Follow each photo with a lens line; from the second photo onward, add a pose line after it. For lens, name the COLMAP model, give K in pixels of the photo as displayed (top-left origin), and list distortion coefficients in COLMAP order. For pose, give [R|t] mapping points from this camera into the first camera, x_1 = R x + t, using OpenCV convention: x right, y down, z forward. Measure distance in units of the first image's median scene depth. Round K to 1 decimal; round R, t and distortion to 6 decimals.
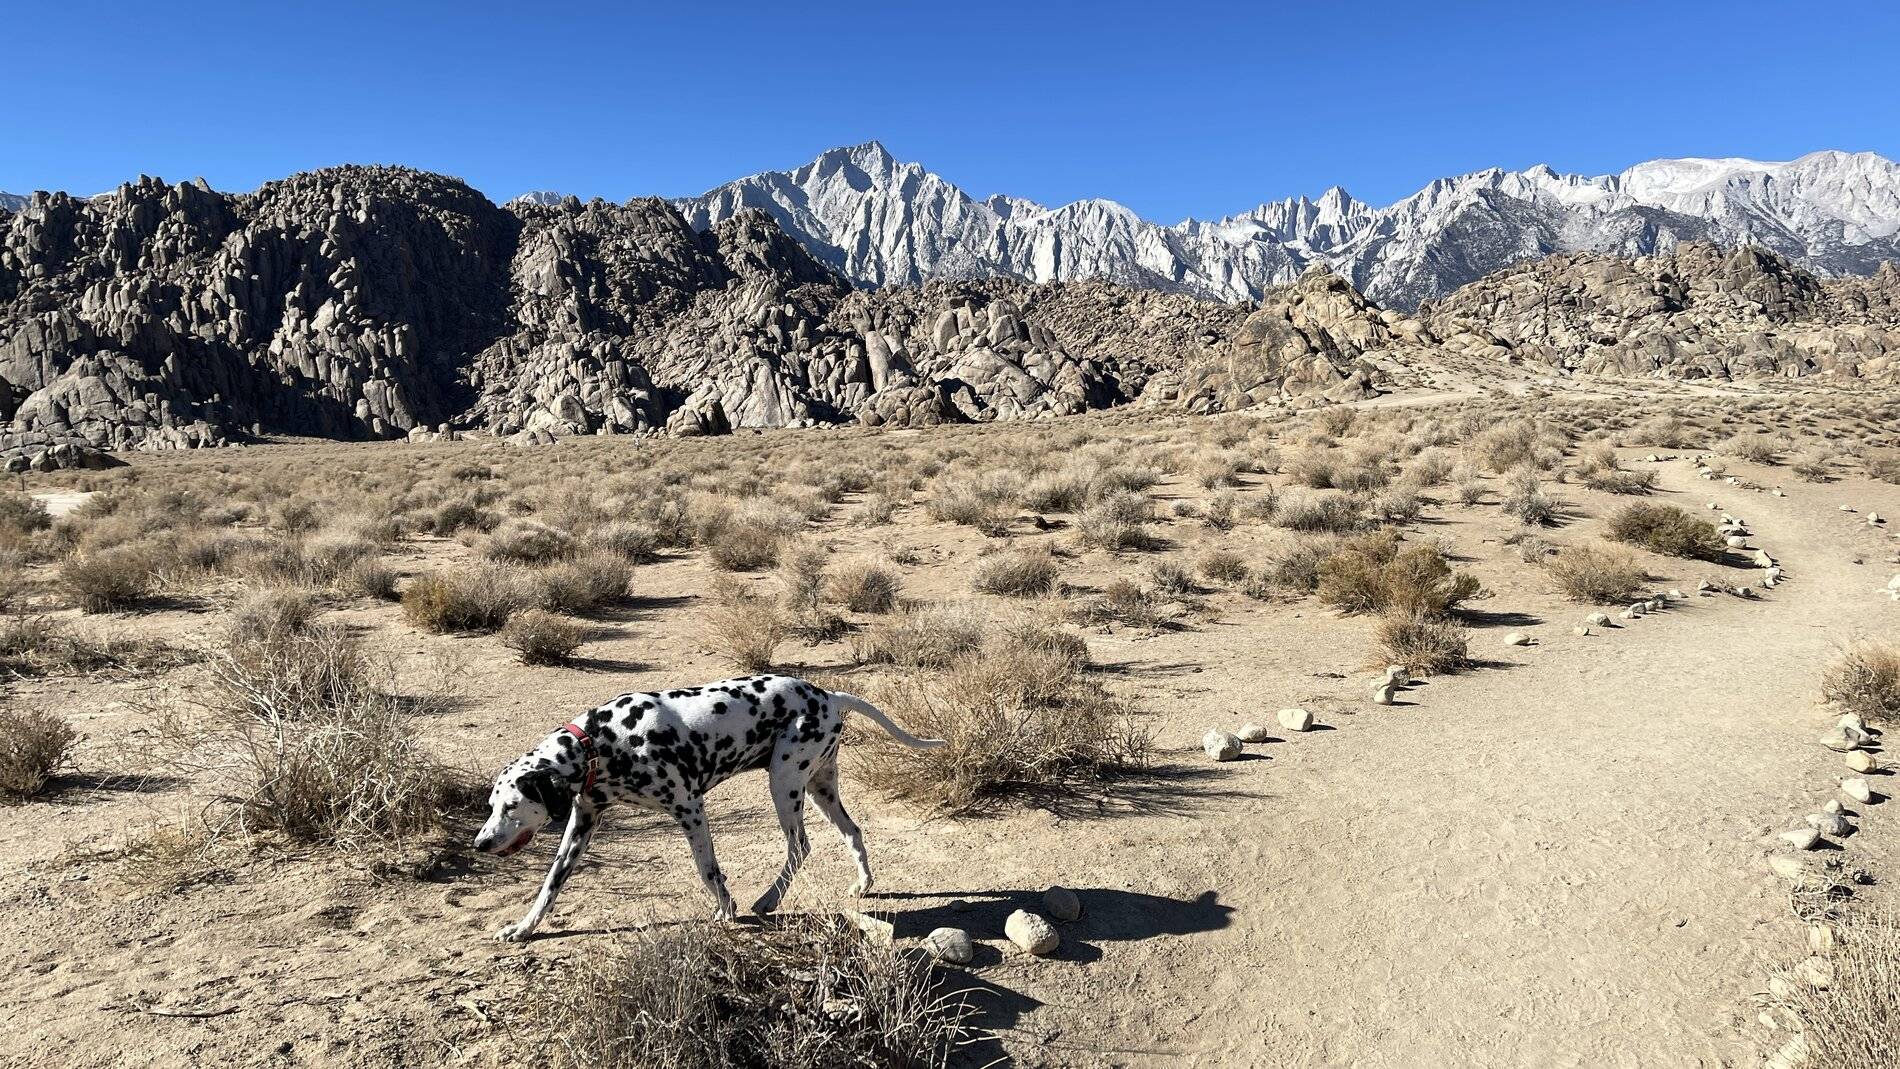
lens RADIAL K [[1433.0, 0, 936.7], [0, 1433.0, 534.3], [0, 0, 1]] dist [0.060157, -0.065861]
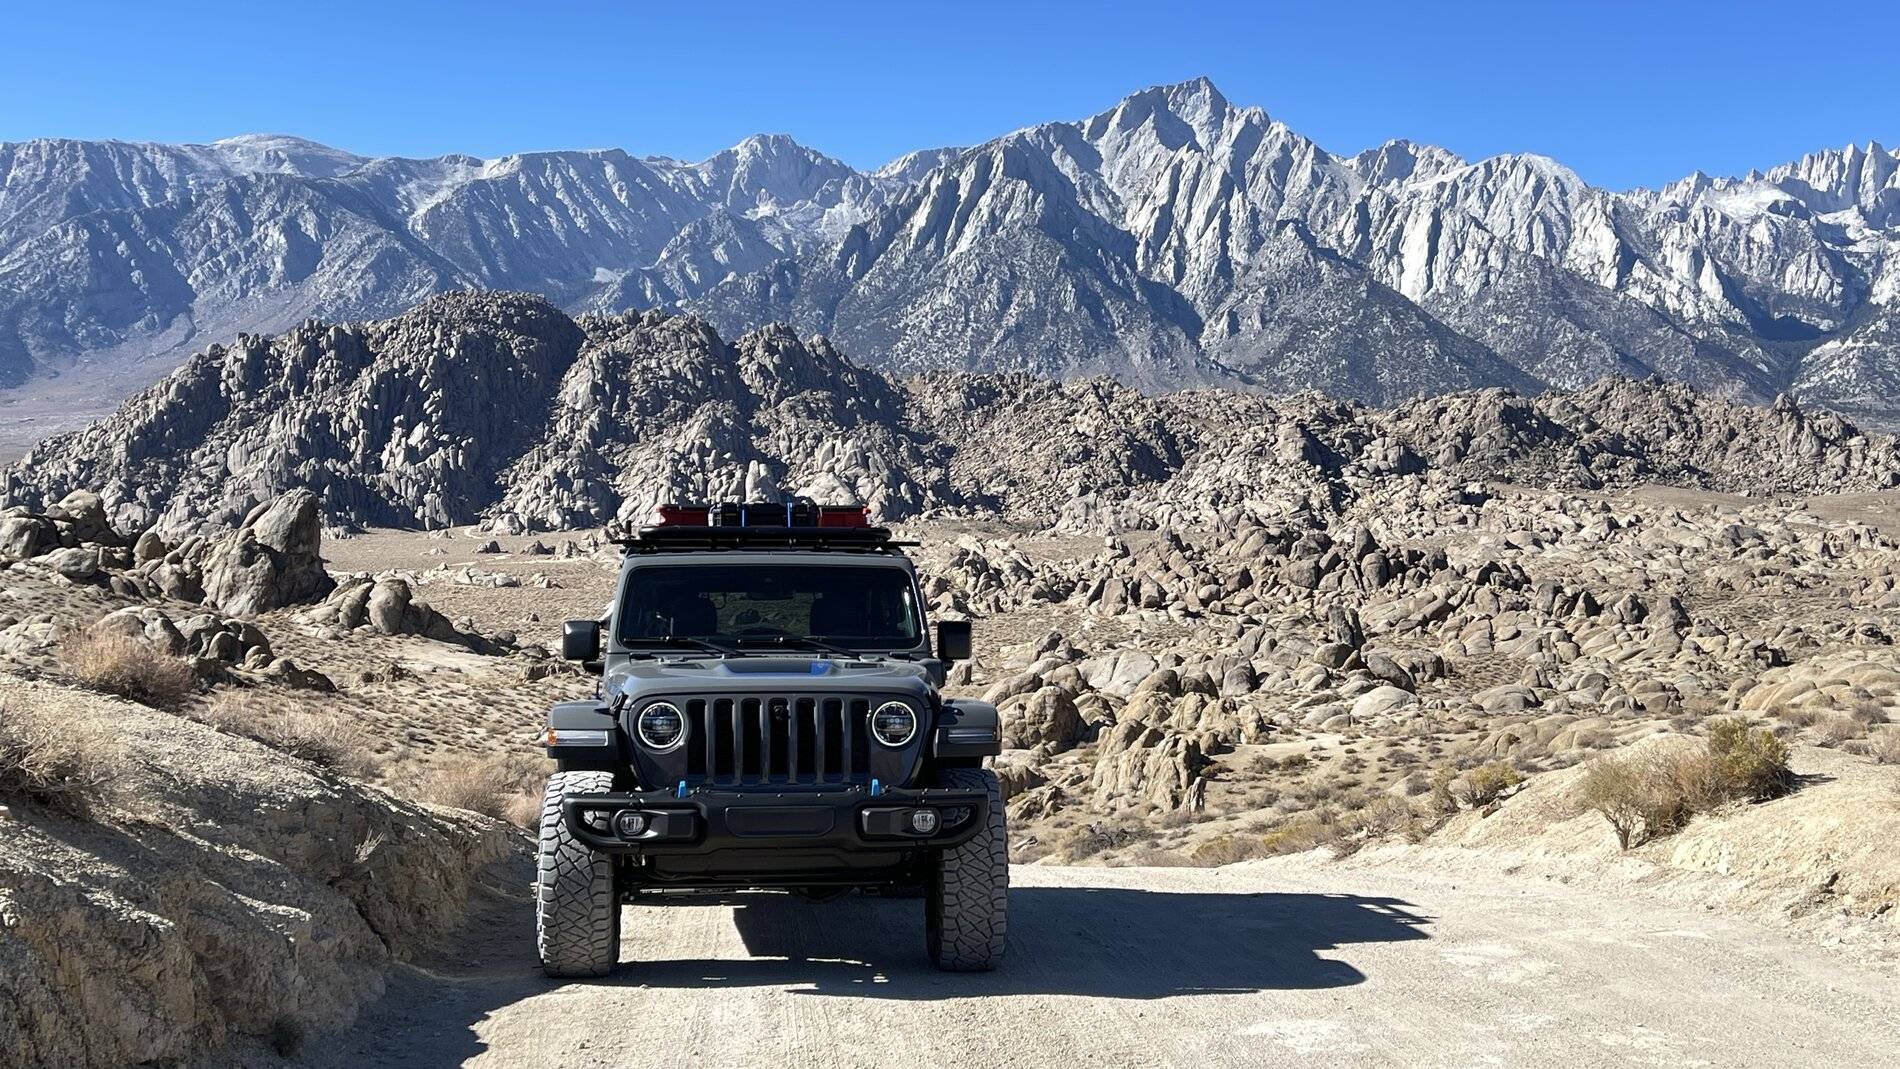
lens RADIAL K [[2215.7, 0, 964.0], [0, 2215.7, 536.7], [0, 0, 1]] dist [0.192860, -0.678584]
pose [[0.981139, 0.041246, -0.188850, 0.199113], [-0.047890, 0.998379, -0.030752, -0.000049], [0.187276, 0.039216, 0.981524, -0.404103]]
